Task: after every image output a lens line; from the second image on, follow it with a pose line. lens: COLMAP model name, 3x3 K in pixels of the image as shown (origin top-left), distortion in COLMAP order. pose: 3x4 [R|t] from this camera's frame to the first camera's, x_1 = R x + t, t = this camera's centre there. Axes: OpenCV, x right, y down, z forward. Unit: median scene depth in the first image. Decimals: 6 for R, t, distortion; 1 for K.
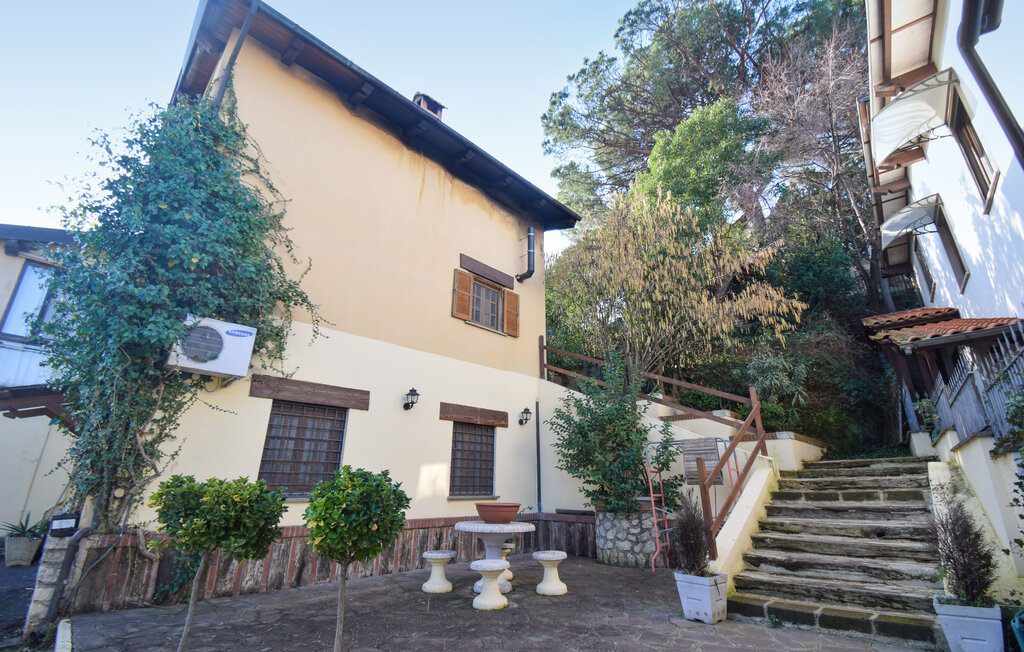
lens RADIAL K [[448.7, 0, 511.7], [0, 448.7, 329.1], [0, 0, 1]] dist [0.022944, -0.030444]
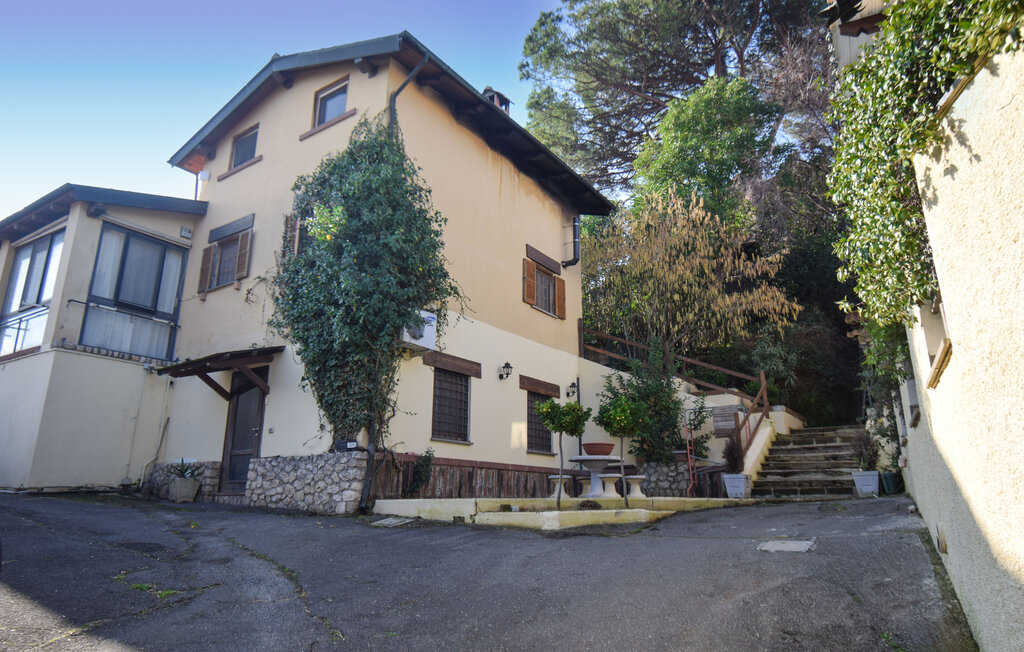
lens RADIAL K [[647.2, 0, 512.0], [0, 647.2, 326.0], [0, 0, 1]] dist [0.003855, 0.000457]
pose [[0.983922, 0.044919, 0.172860, -0.437118], [-0.056815, 0.996299, 0.064495, -0.069210], [-0.169324, -0.073279, 0.982832, -0.619670]]
